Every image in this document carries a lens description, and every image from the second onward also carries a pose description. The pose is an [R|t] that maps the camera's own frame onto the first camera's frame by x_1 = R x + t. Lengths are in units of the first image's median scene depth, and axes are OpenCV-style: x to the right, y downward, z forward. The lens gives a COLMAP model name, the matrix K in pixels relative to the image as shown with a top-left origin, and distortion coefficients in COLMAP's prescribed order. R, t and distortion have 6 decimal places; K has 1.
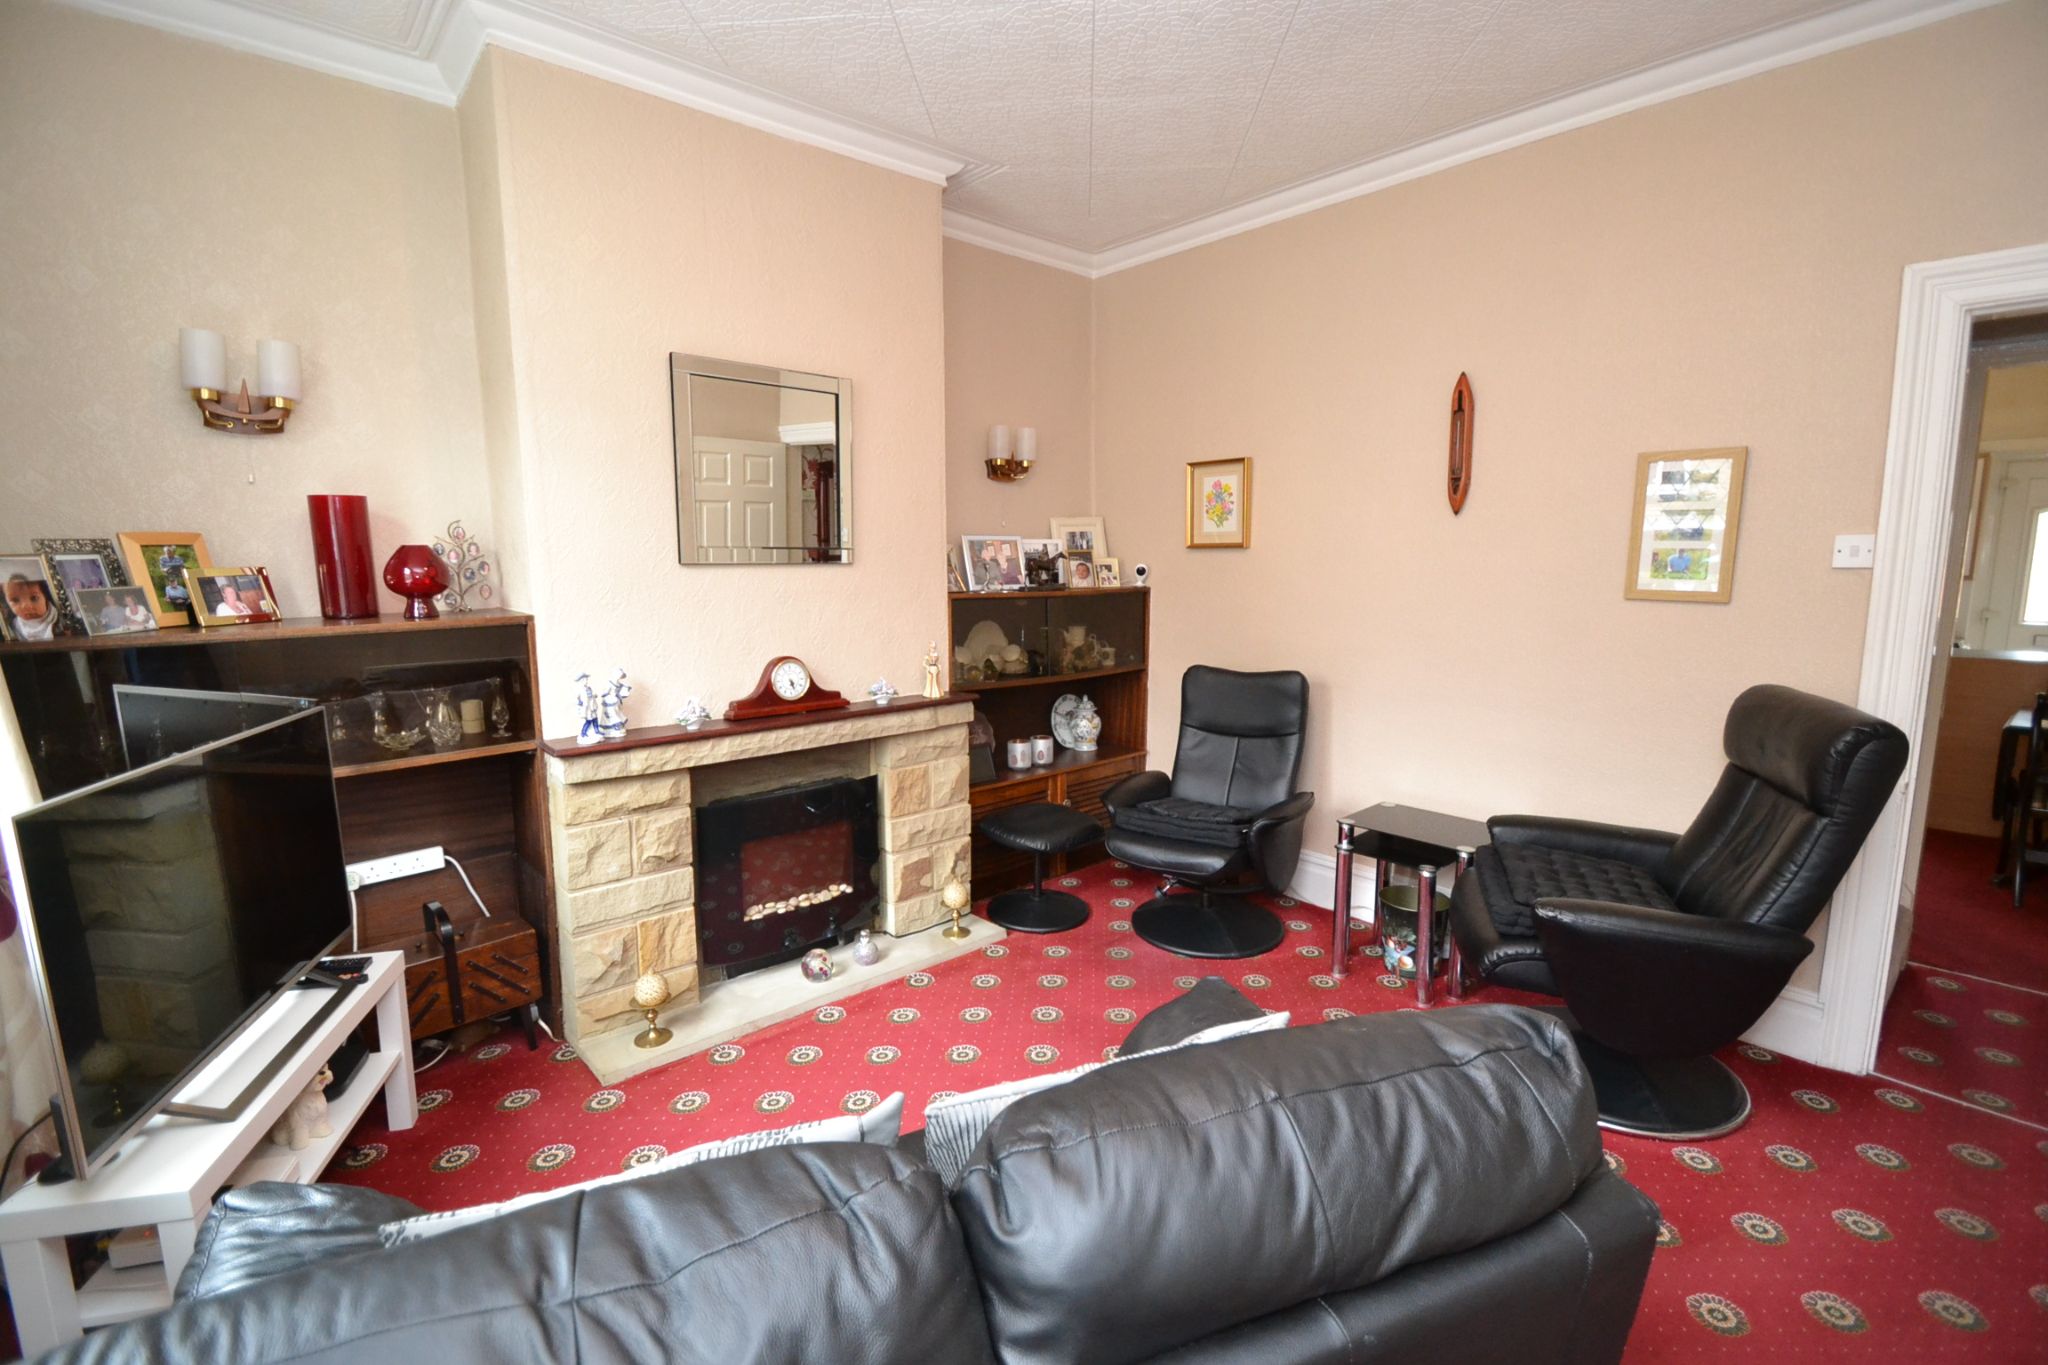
lens RADIAL K [[913.1, 0, 1008.1], [0, 913.1, 685.9], [0, 0, 1]] dist [-0.001785, -0.003555]
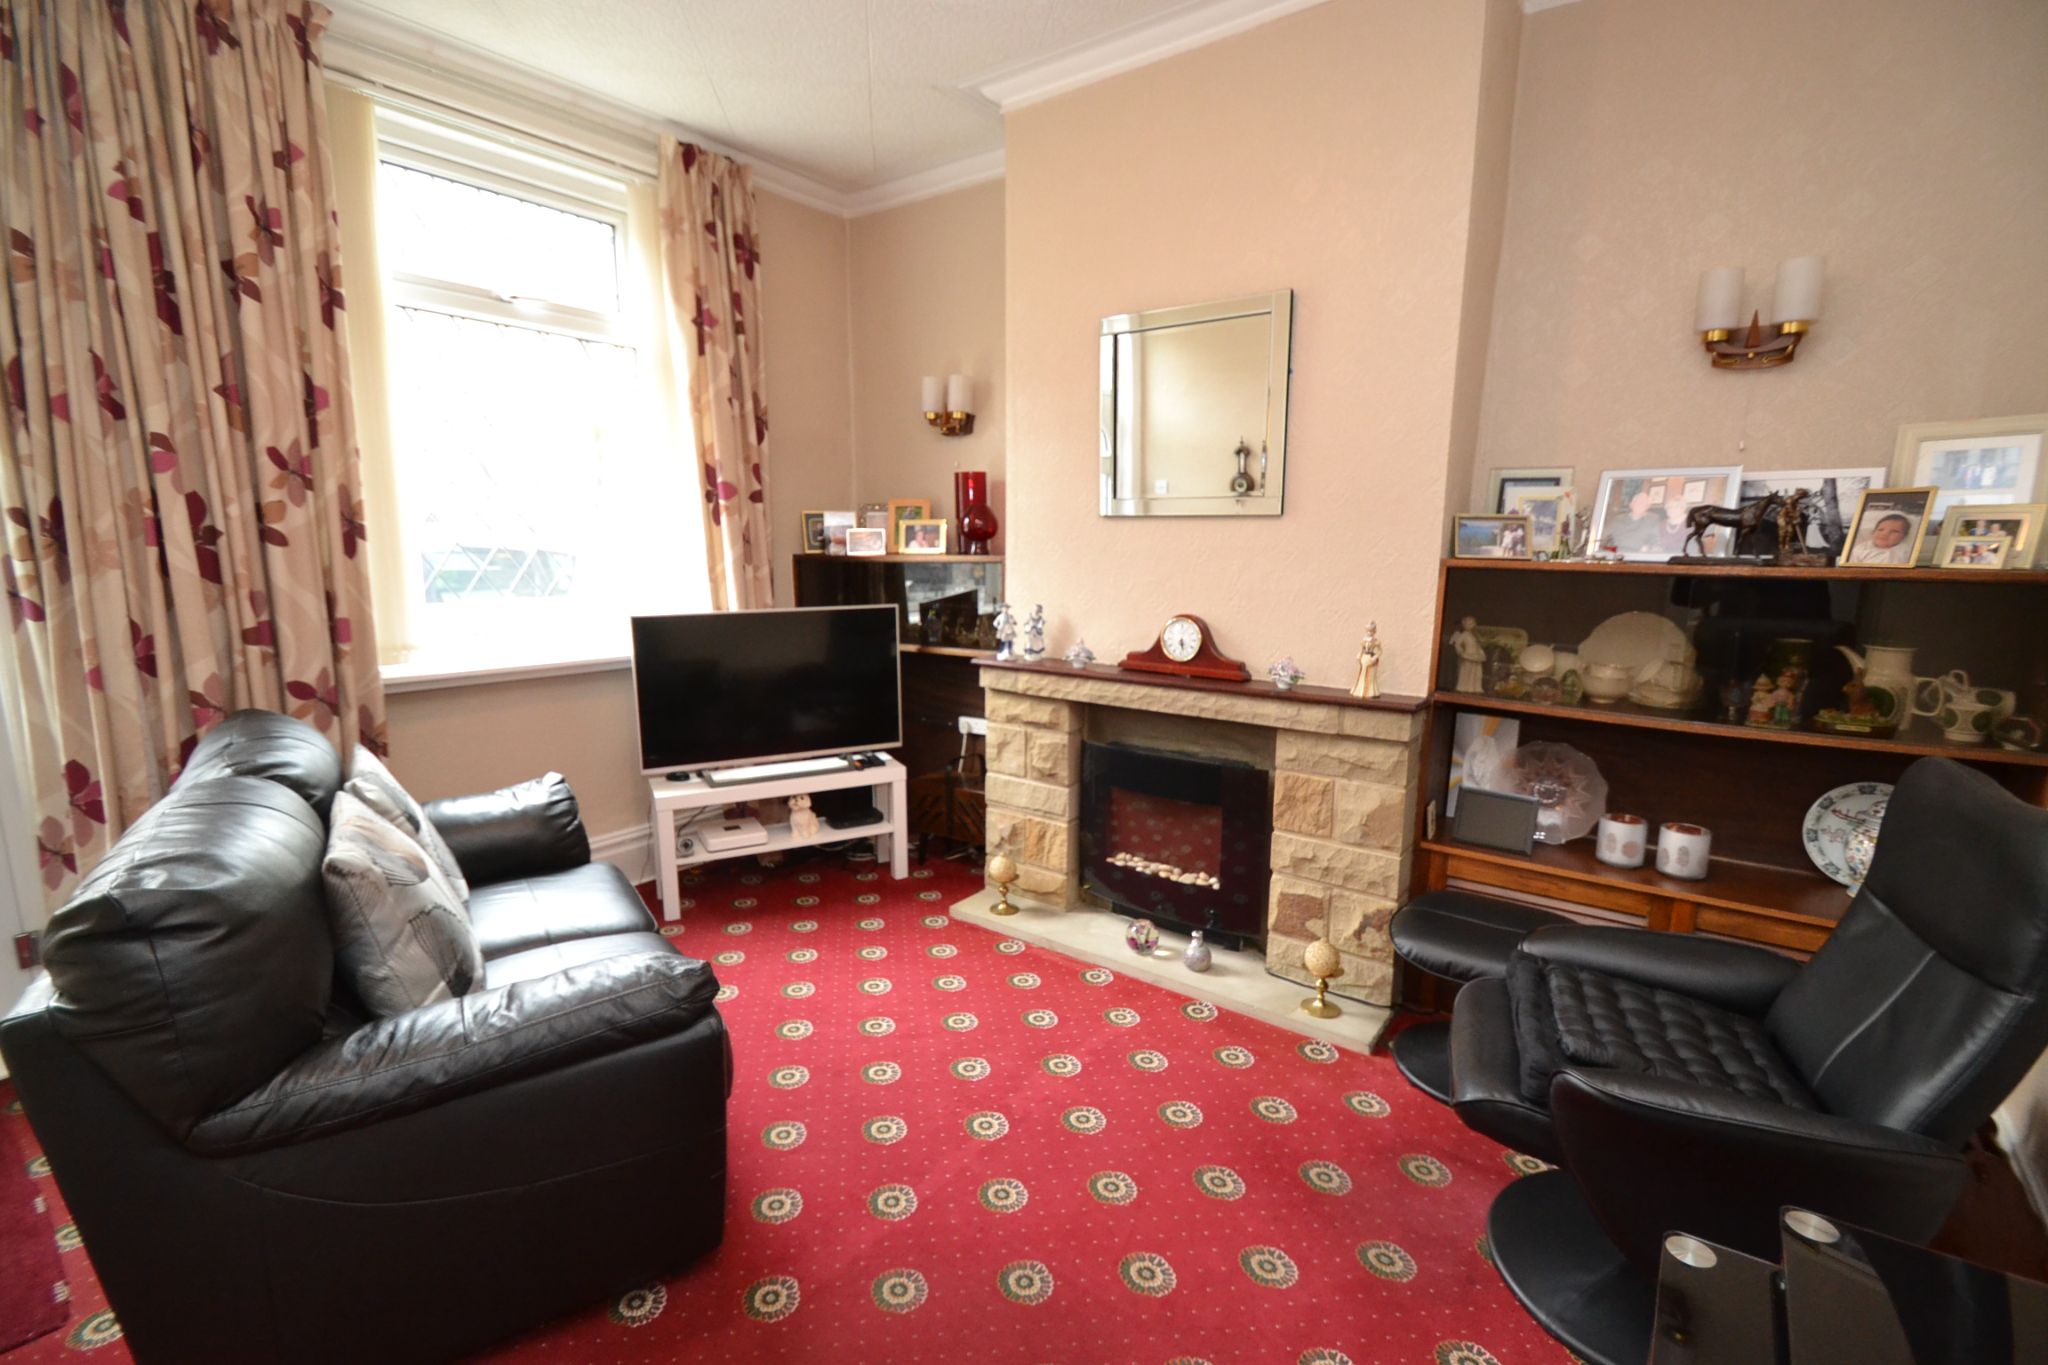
lens RADIAL K [[913.1, 0, 1008.8], [0, 913.1, 682.5], [0, 0, 1]] dist [-0.001785, -0.003555]
pose [[0.192630, 0.163274, -0.967592, 0.631370], [-0.138840, 0.980675, 0.137841, -0.066323], [0.971400, 0.107788, 0.211577, 0.615098]]
